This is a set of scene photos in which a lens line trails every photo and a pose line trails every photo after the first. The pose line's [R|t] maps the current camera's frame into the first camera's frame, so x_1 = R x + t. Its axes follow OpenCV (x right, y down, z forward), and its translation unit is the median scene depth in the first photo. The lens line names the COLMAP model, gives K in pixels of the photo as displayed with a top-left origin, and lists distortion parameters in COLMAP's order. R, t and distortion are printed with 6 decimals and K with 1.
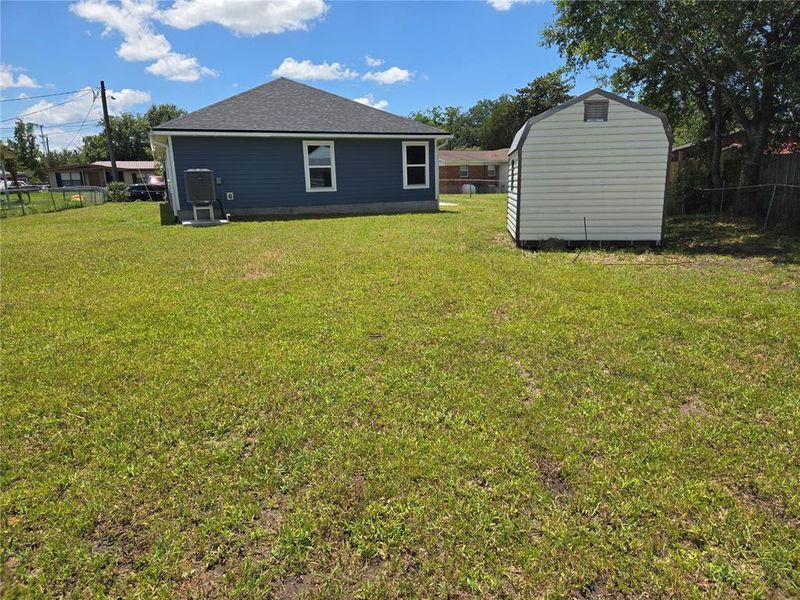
lens RADIAL K [[538.7, 0, 400.0], [0, 538.7, 300.0], [0, 0, 1]] dist [0.083107, -0.064418]
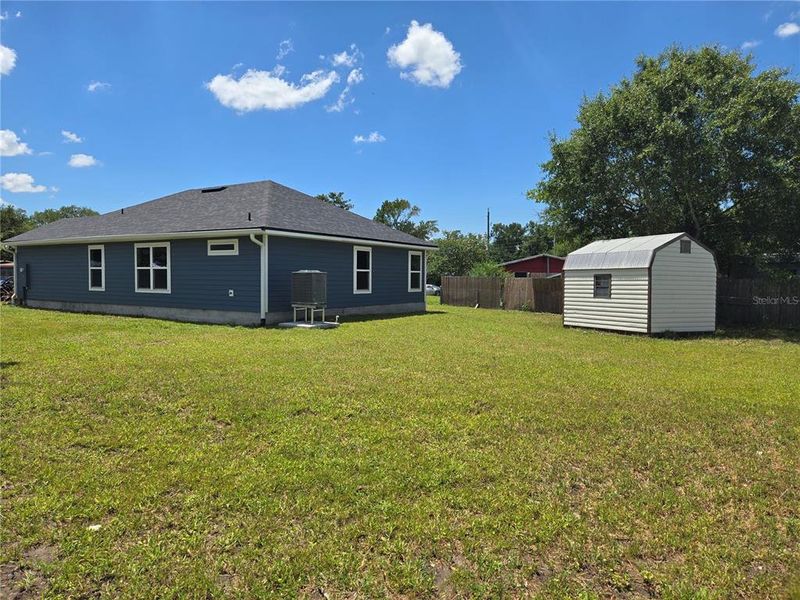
lens RADIAL K [[538.7, 0, 400.0], [0, 538.7, 300.0], [0, 0, 1]] dist [0.083107, -0.064418]
pose [[0.840484, 0.009863, 0.541746, -0.639504], [0.090787, 0.983136, -0.158748, -0.018180], [-0.534176, 0.182609, 0.825415, 0.114323]]
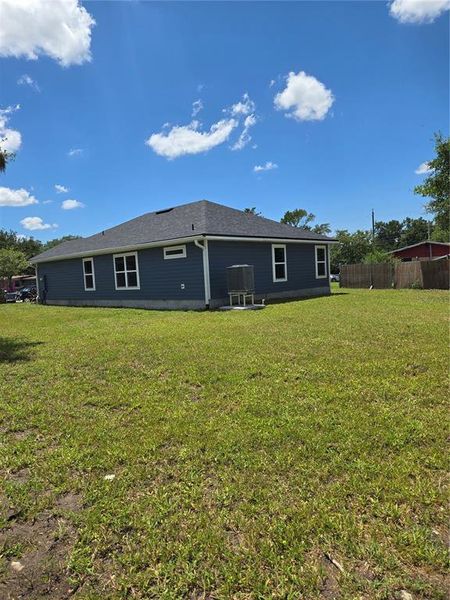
lens RADIAL K [[404.0, 0, 225.0], [0, 404.0, 300.0], [0, 0, 1]] dist [0.083107, -0.064418]
pose [[0.923703, -0.047761, 0.380122, -0.640724], [0.114418, 0.981307, -0.154740, -0.019960], [-0.365626, 0.186427, 0.911901, 0.163529]]
